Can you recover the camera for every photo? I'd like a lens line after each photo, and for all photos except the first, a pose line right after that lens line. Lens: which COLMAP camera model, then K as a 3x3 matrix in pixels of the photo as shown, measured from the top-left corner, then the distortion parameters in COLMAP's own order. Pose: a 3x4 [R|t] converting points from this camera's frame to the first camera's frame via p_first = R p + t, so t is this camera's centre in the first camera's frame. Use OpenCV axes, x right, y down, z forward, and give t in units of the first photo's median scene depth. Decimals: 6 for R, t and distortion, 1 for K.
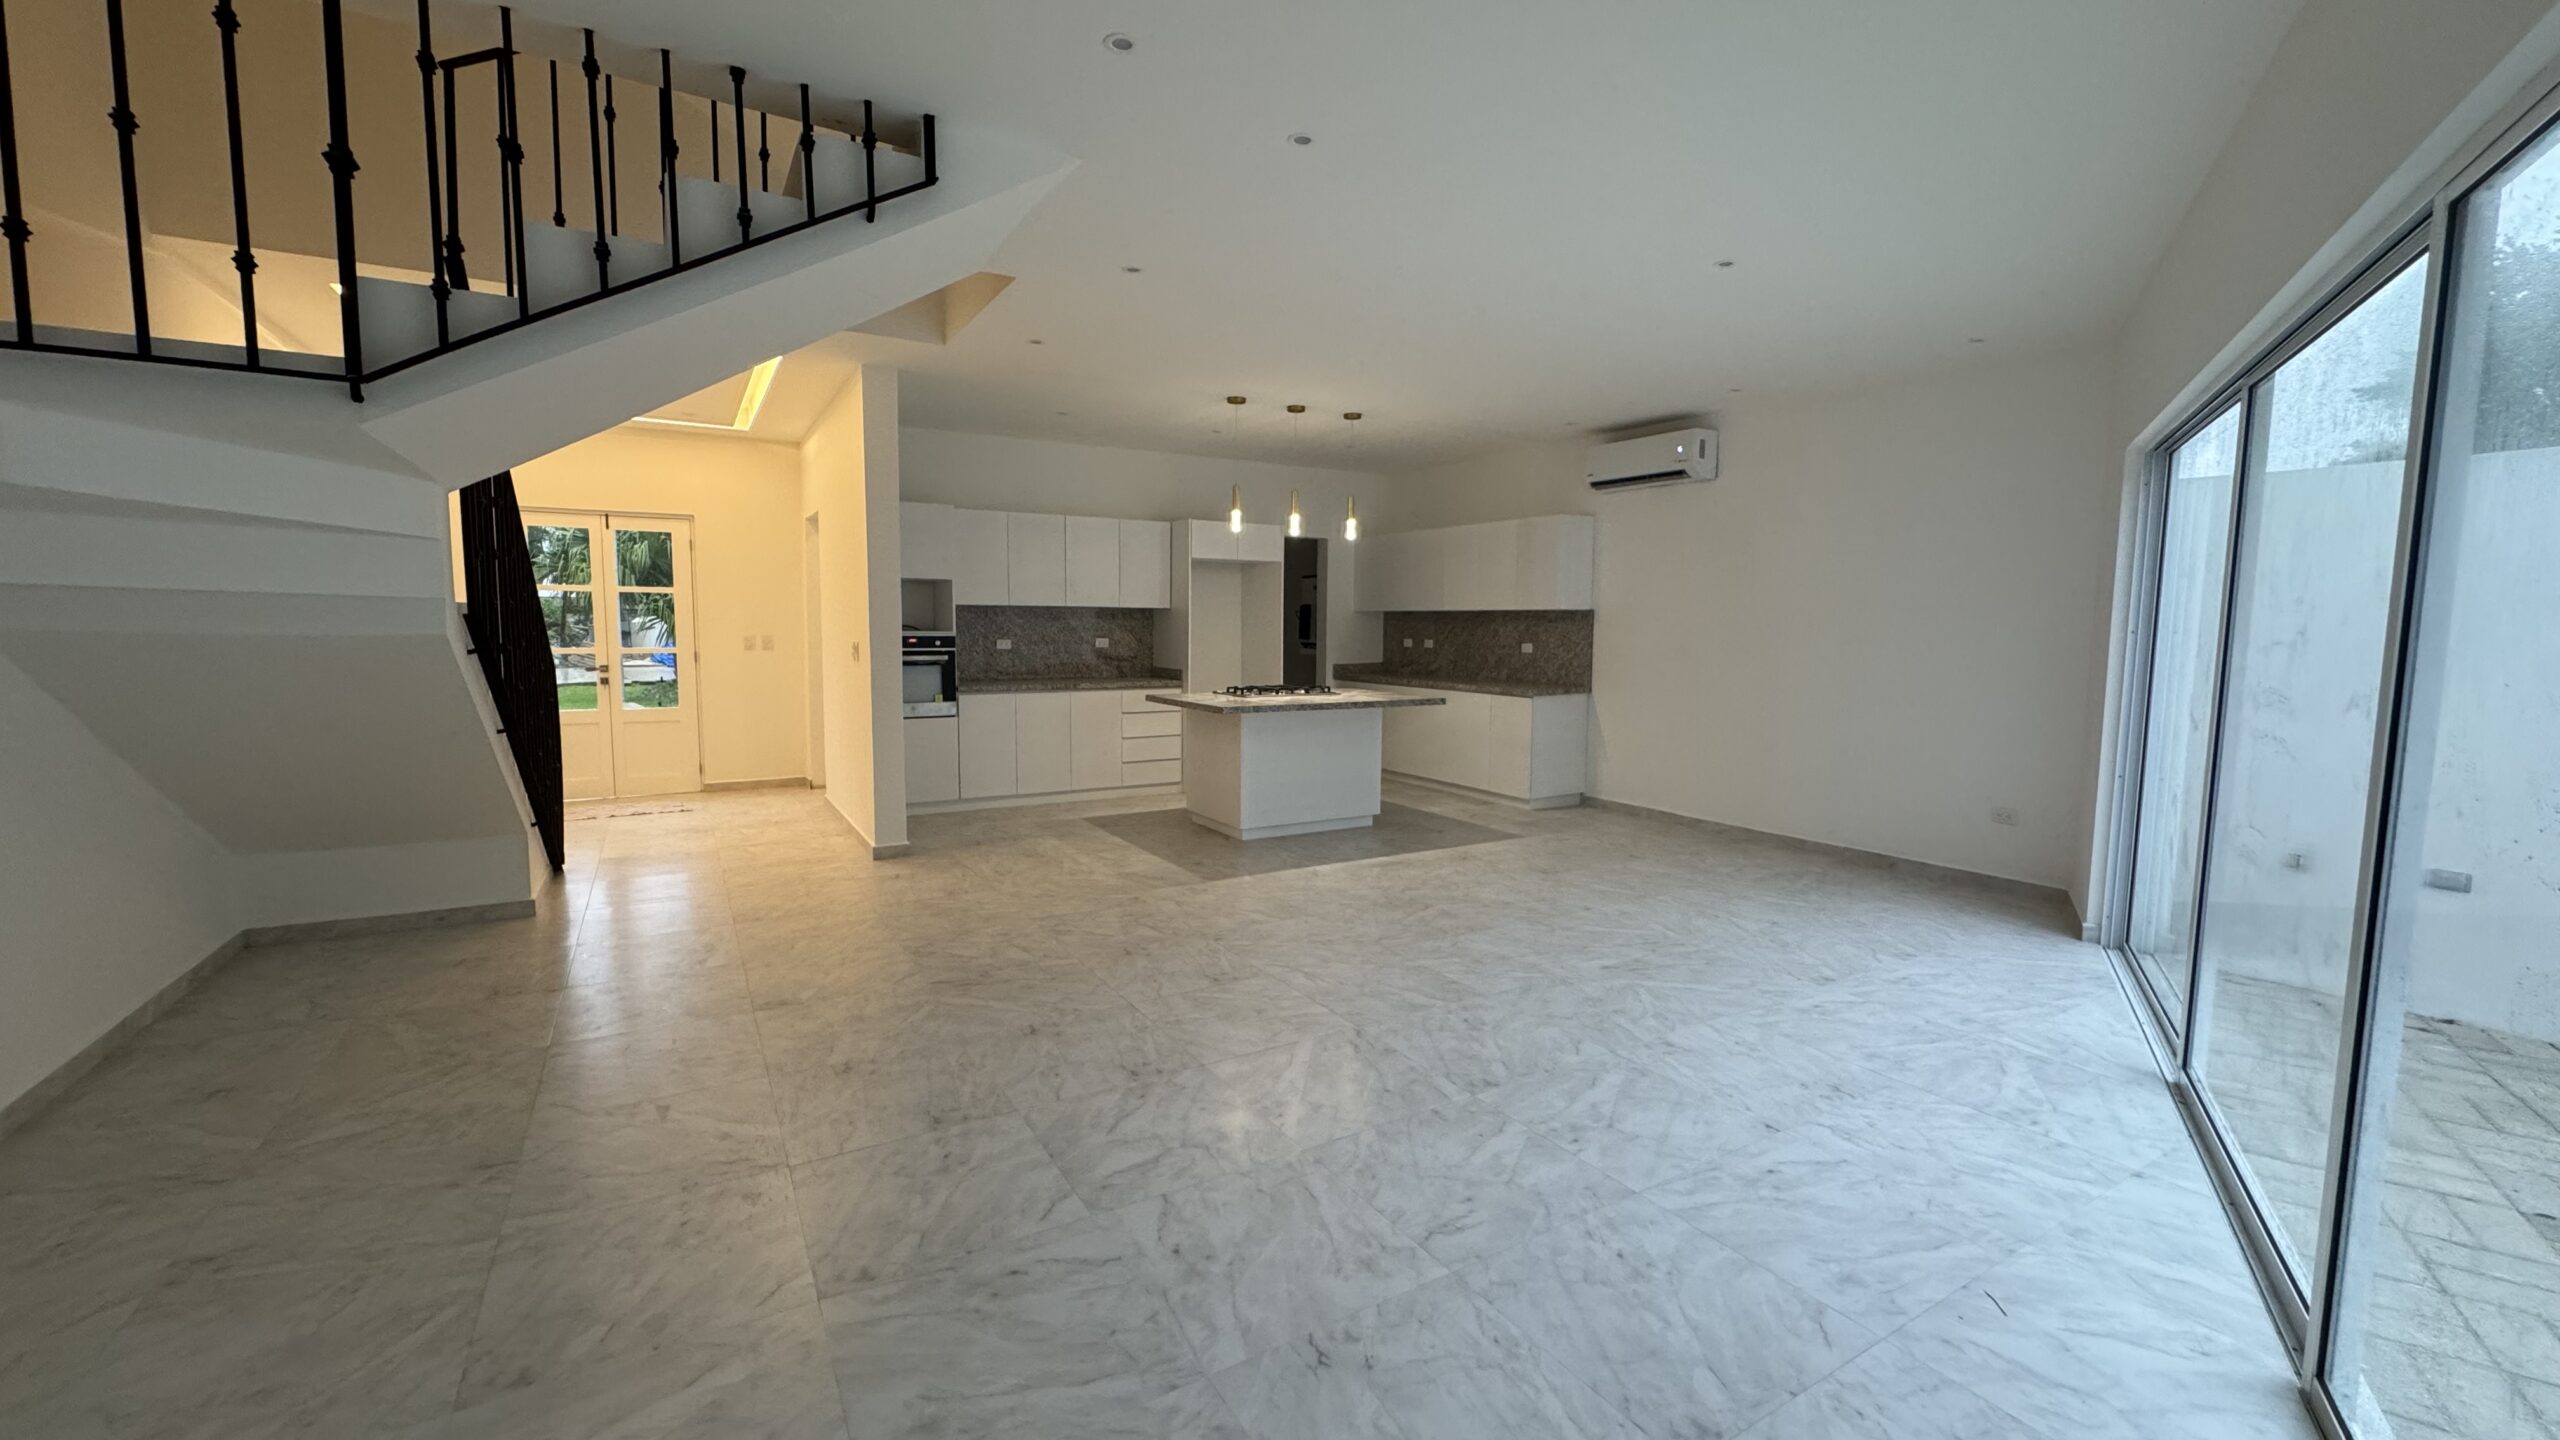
lens RADIAL K [[1027.4, 0, 1283.0], [0, 1027.4, 711.9], [0, 0, 1]] dist [-0.001835, 0.000709]
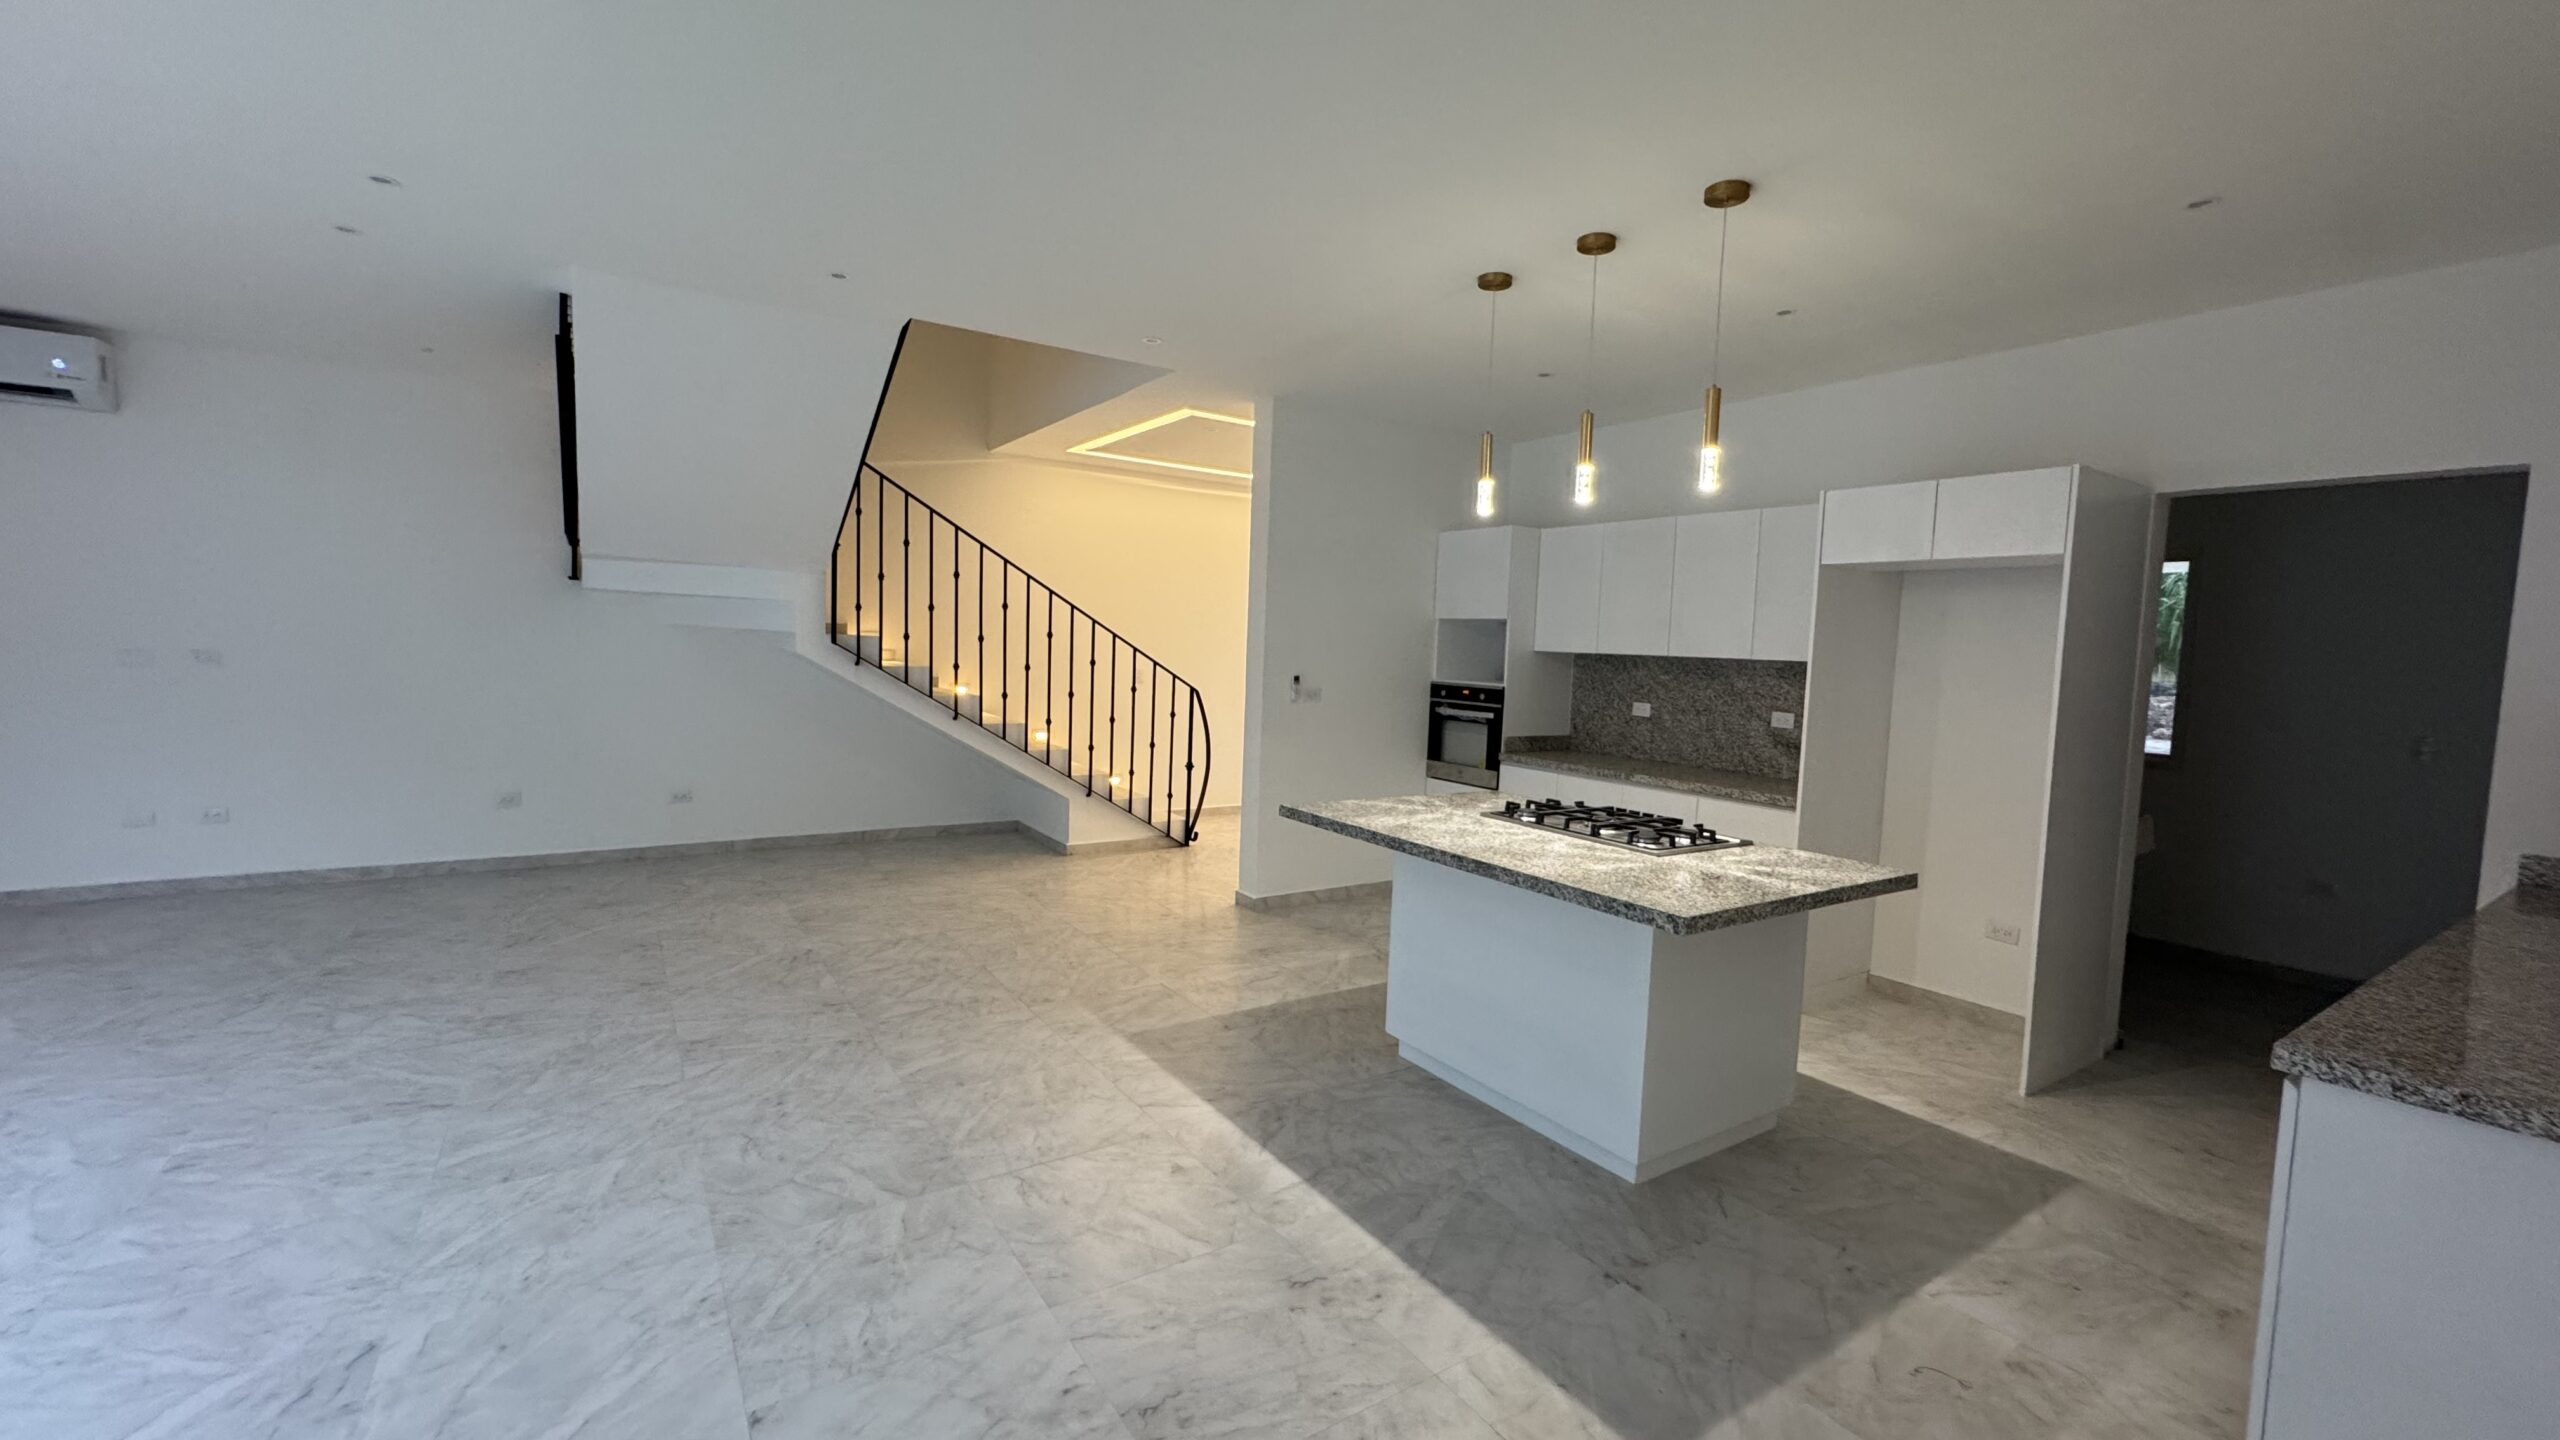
lens RADIAL K [[1027.4, 0, 1283.0], [0, 1027.4, 711.9], [0, 0, 1]] dist [-0.001835, 0.000709]
pose [[0.034511, 0.060633, -0.997563, 0.485370], [-0.126342, 0.990415, 0.055827, -0.083049], [0.991386, 0.124108, 0.041841, 0.832920]]
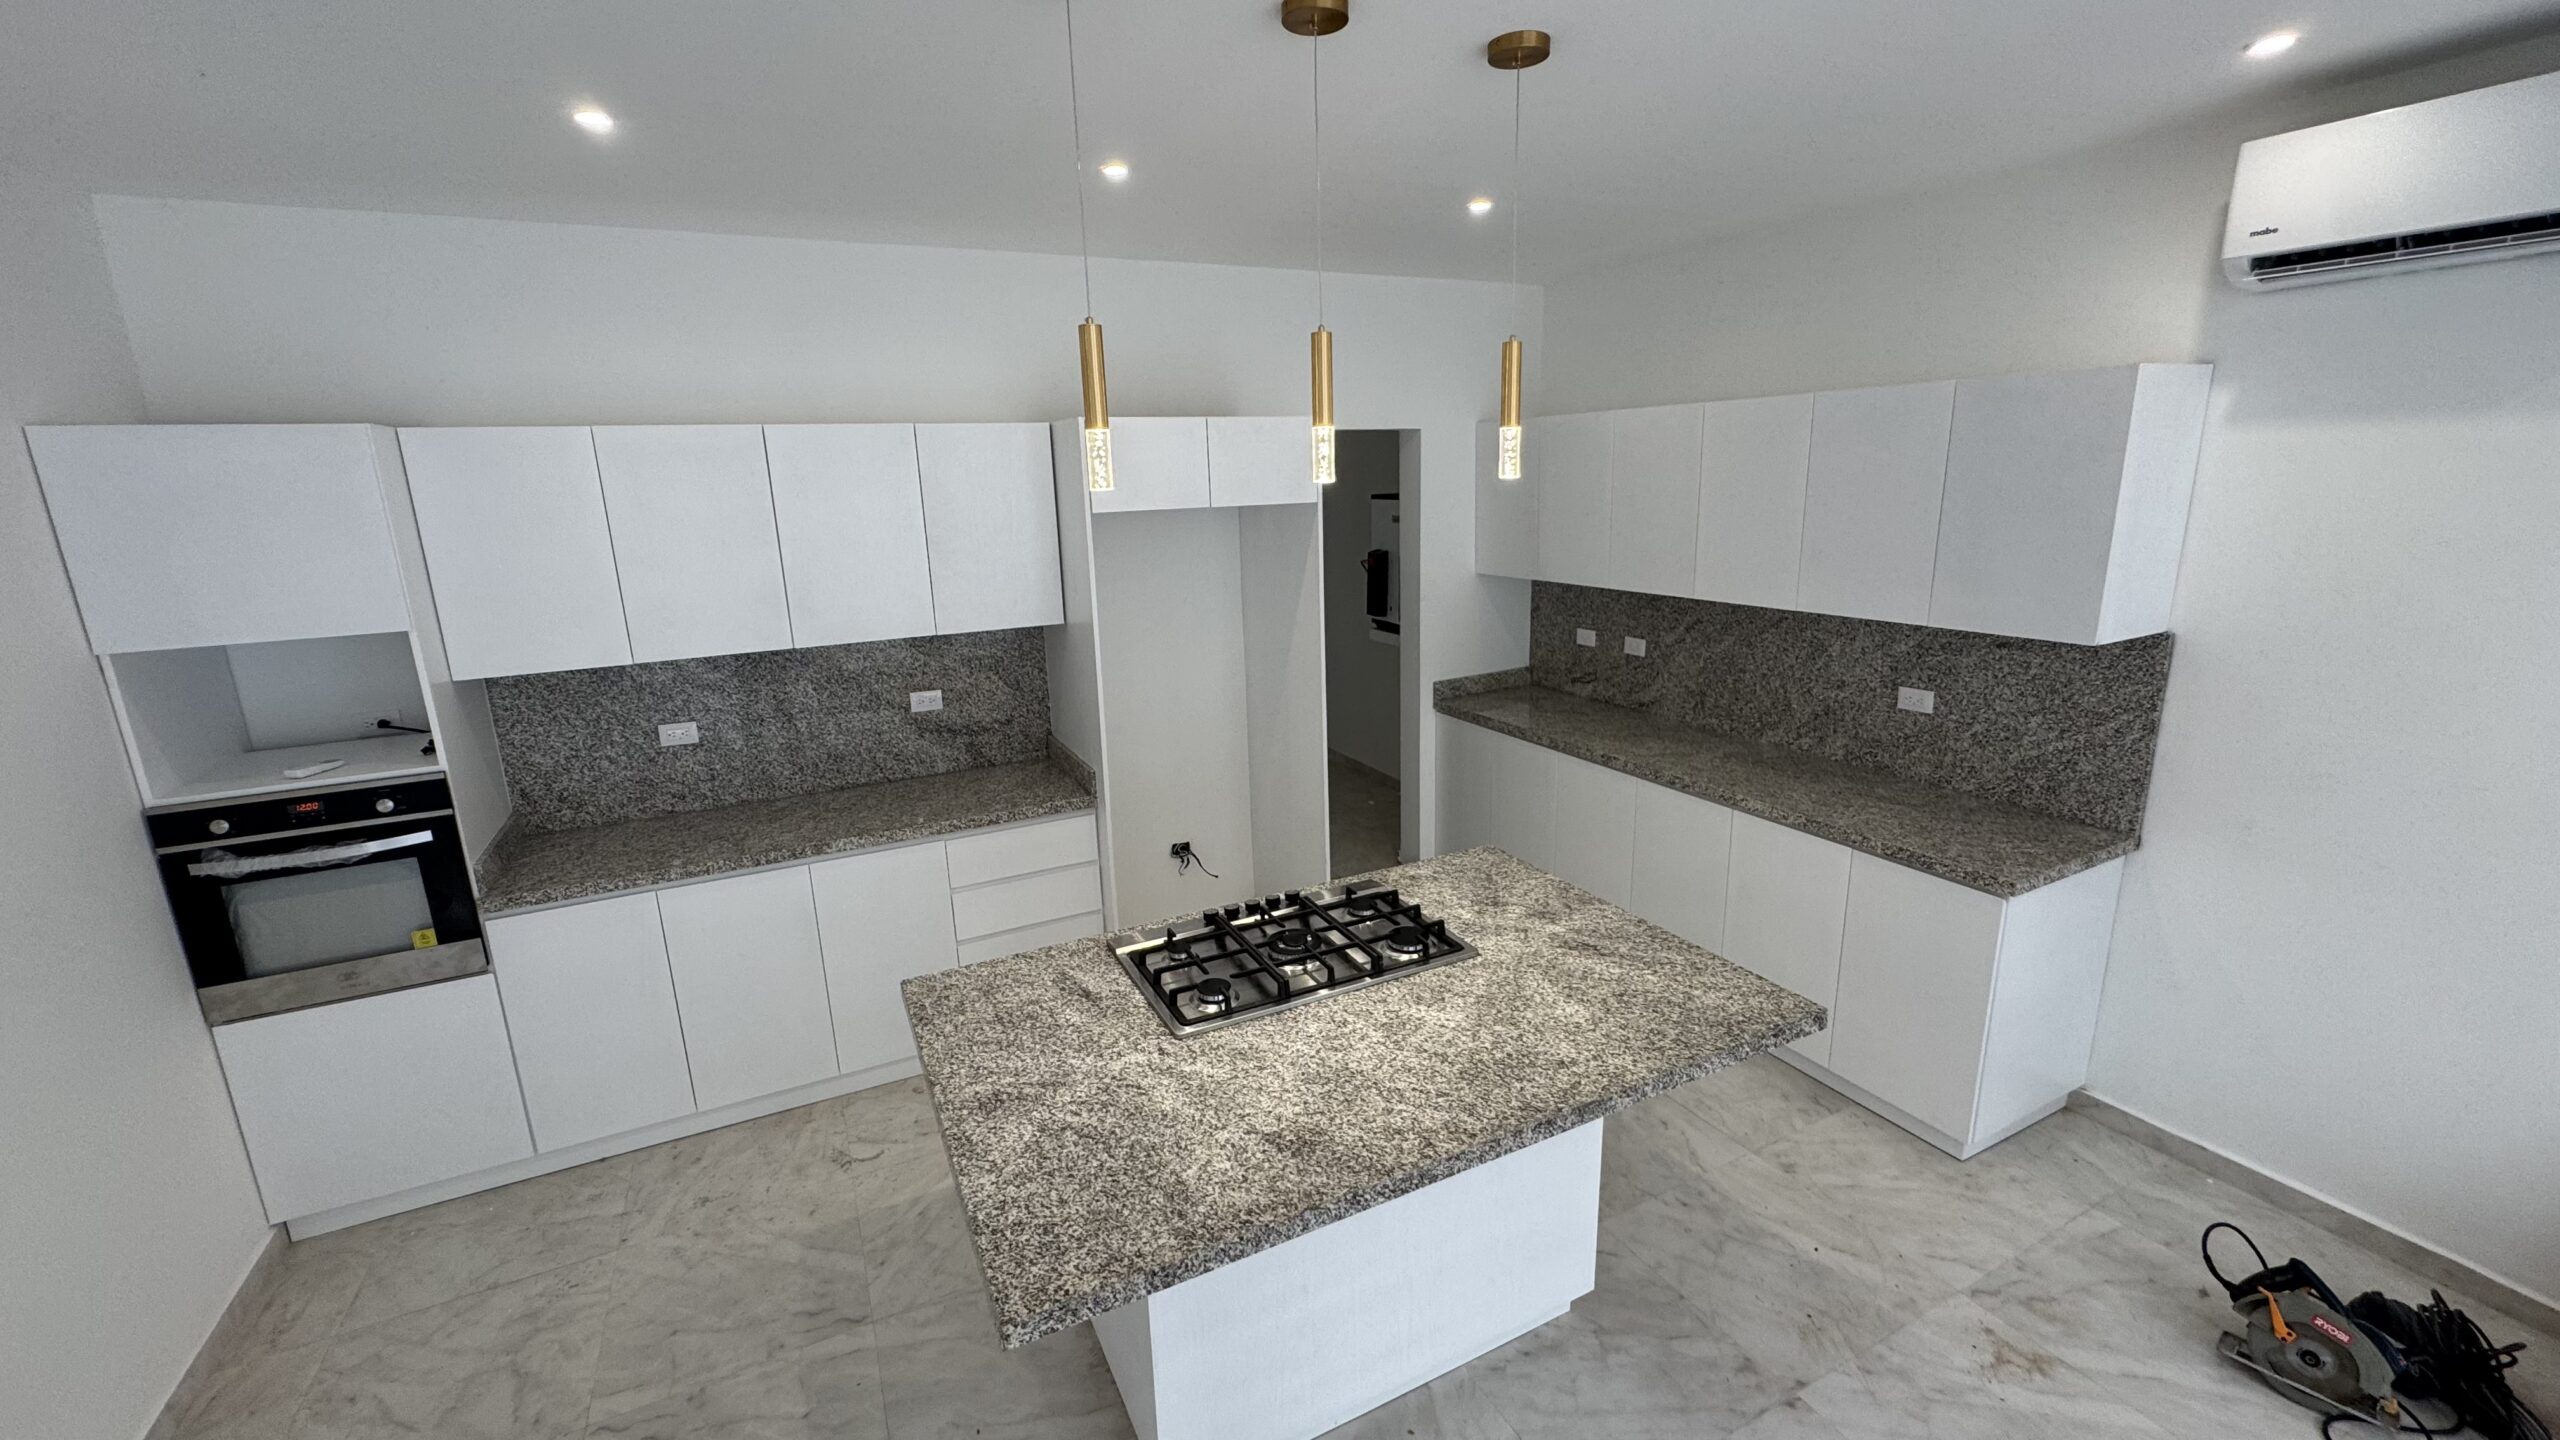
lens RADIAL K [[1027.4, 0, 1283.0], [0, 1027.4, 711.9], [0, 0, 1]] dist [-0.001835, 0.000709]
pose [[0.996243, -0.020792, -0.084066, 0.023185], [0.032753, 0.989107, 0.143508, -0.148173], [0.080167, -0.145723, 0.986072, 0.679243]]
